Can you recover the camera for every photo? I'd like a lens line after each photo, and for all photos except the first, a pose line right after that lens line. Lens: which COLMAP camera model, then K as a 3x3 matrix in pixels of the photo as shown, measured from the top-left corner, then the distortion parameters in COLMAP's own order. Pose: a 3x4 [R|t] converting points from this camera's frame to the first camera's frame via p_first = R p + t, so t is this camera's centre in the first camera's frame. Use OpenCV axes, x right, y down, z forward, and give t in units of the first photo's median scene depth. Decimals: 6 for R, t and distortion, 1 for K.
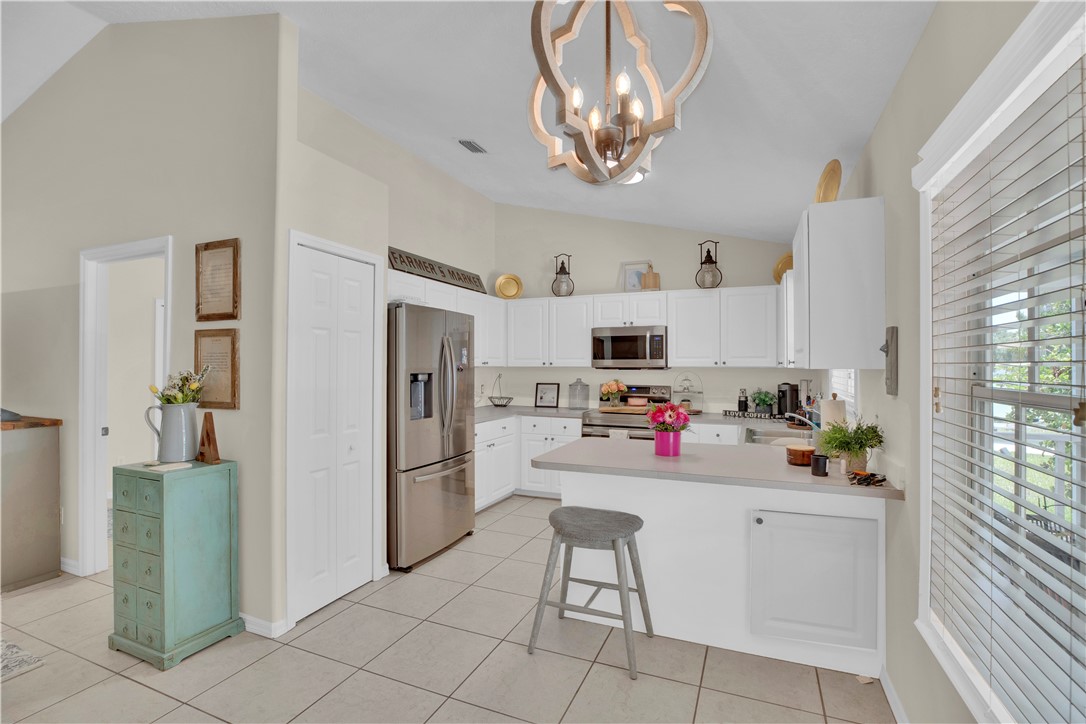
lens RADIAL K [[499.3, 0, 547.3], [0, 499.3, 367.2], [0, 0, 1]] dist [-0.033453, 0.004634]
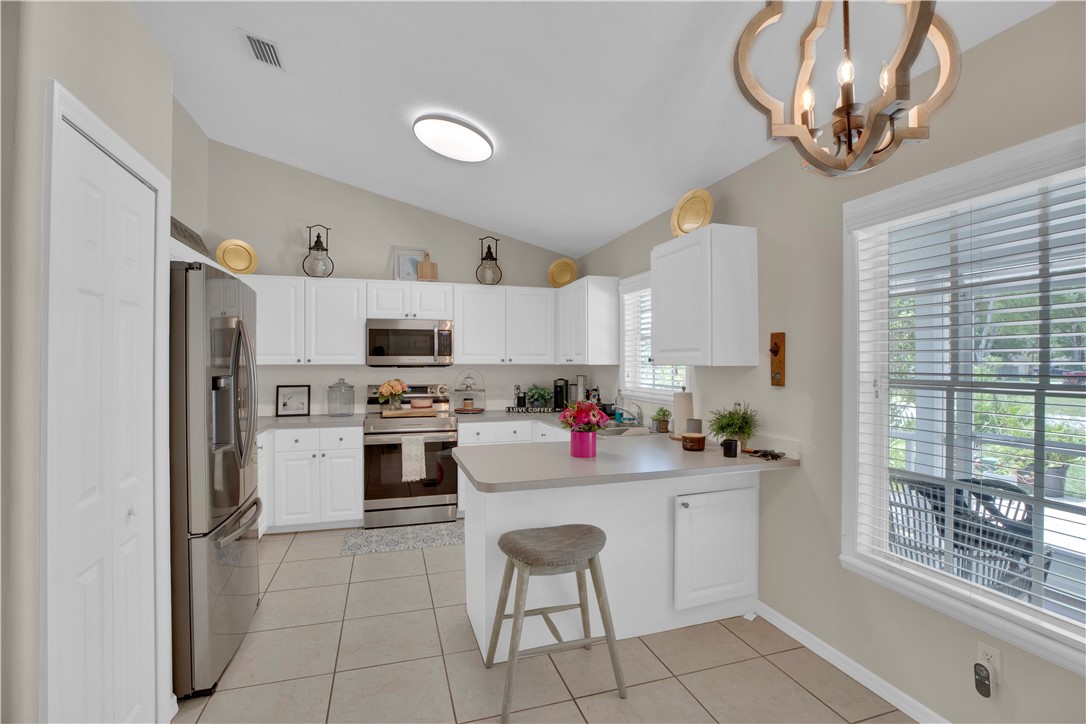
lens RADIAL K [[499.3, 0, 551.9], [0, 499.3, 367.7], [0, 0, 1]] dist [-0.033453, 0.004634]
pose [[0.758040, -0.008472, 0.652153, -0.231364], [0.003211, 0.999952, 0.009257, -0.002382], [-0.652200, -0.004923, 0.758031, 0.164361]]
